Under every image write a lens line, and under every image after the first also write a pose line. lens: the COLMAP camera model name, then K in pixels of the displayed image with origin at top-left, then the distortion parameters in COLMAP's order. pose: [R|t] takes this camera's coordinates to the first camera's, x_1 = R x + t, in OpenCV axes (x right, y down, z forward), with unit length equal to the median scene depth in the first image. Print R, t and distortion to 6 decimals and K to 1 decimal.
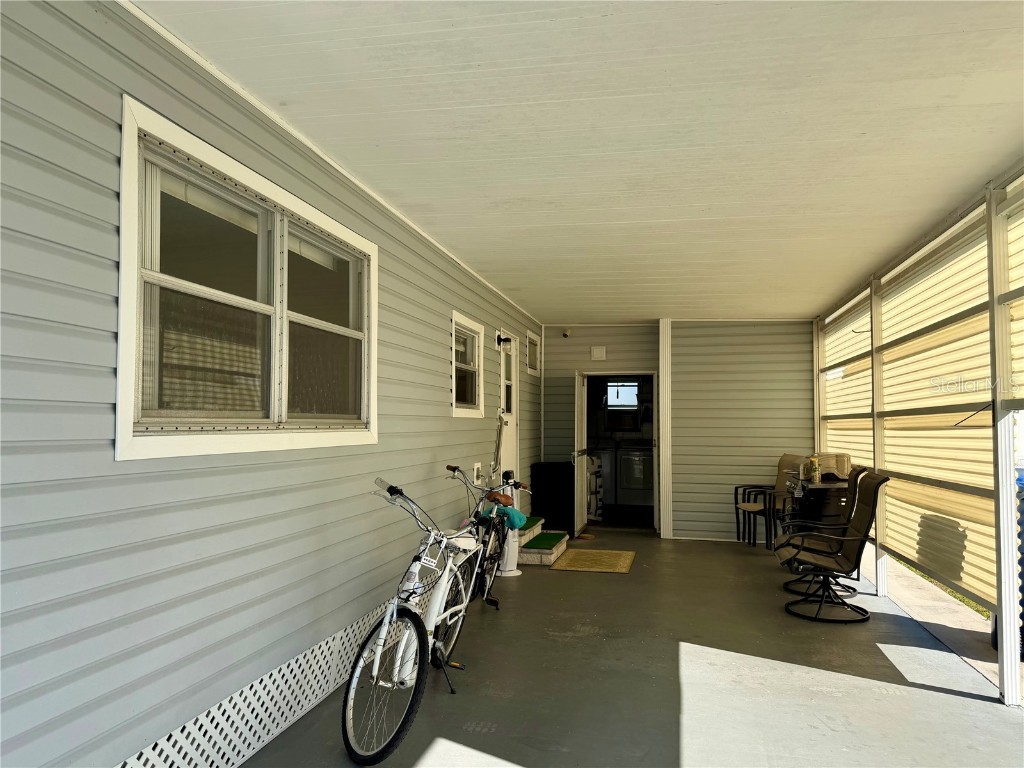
lens RADIAL K [[713.8, 0, 515.6], [0, 713.8, 391.0], [0, 0, 1]] dist [0.117194, -0.186079]
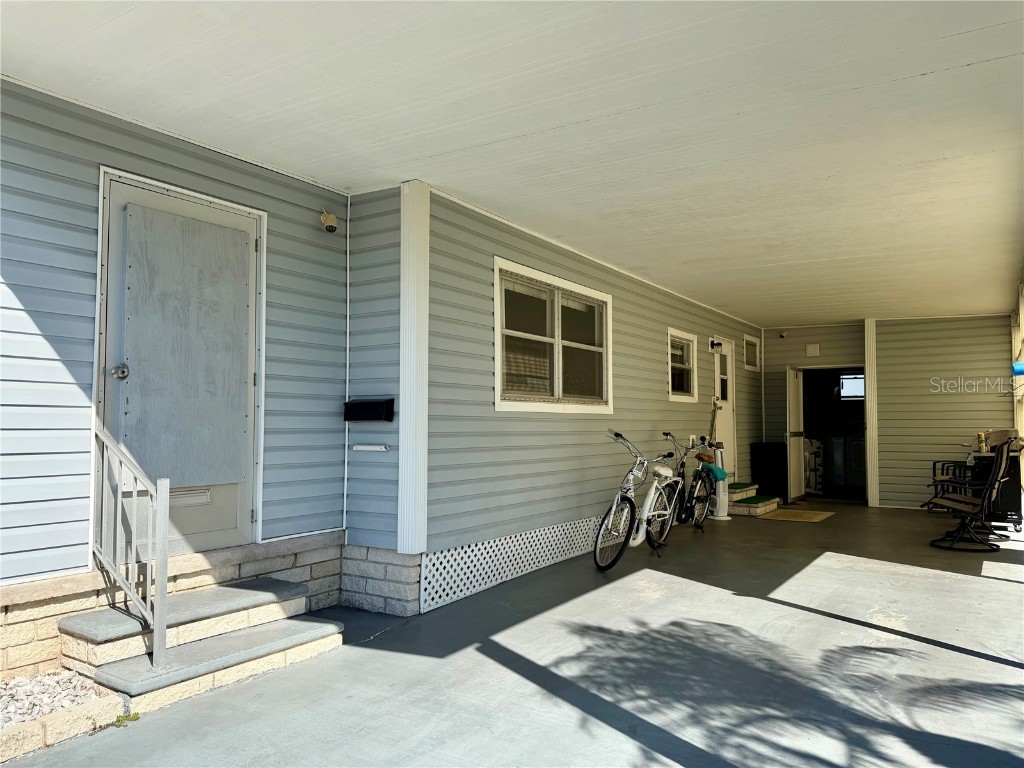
lens RADIAL K [[713.8, 0, 515.6], [0, 713.8, 391.0], [0, 0, 1]] dist [0.117194, -0.186079]
pose [[0.933004, -0.019550, -0.359335, 0.145509], [0.019131, 0.999806, -0.004722, 0.017363], [0.359357, -0.002469, 0.933197, -0.474683]]
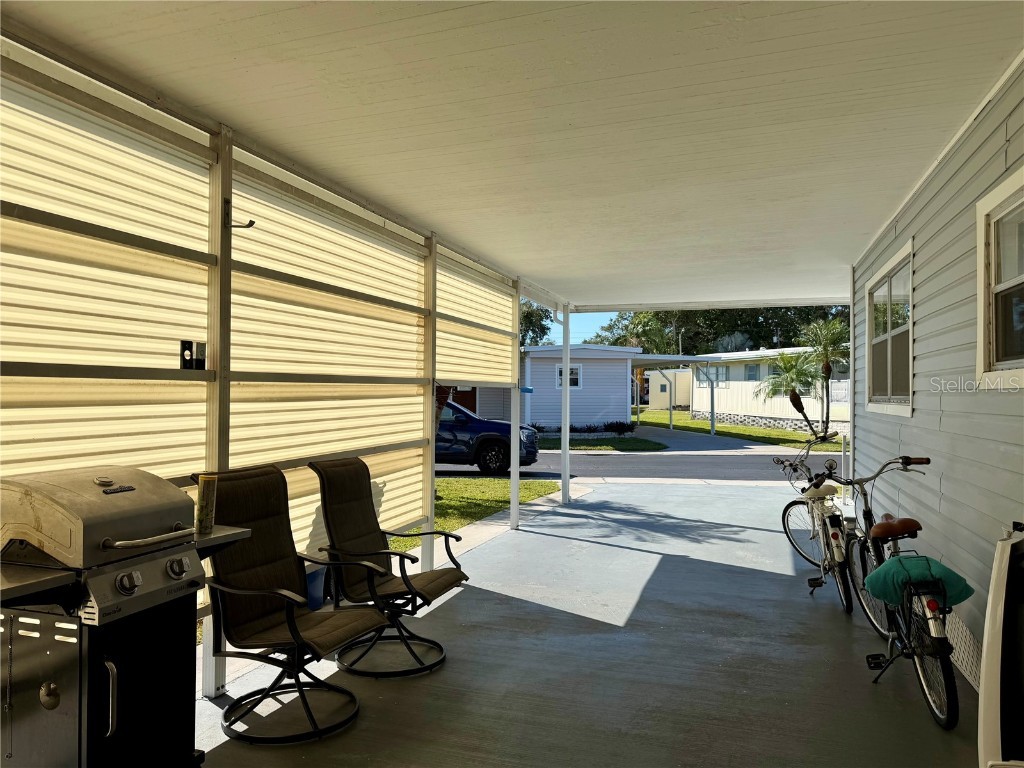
lens RADIAL K [[713.8, 0, 515.6], [0, 713.8, 391.0], [0, 0, 1]] dist [0.117194, -0.186079]
pose [[-0.995700, -0.008842, 0.092218, 0.226677], [-0.013346, 0.998742, -0.048334, 0.070183], [-0.091675, -0.049357, -0.994565, 1.586659]]
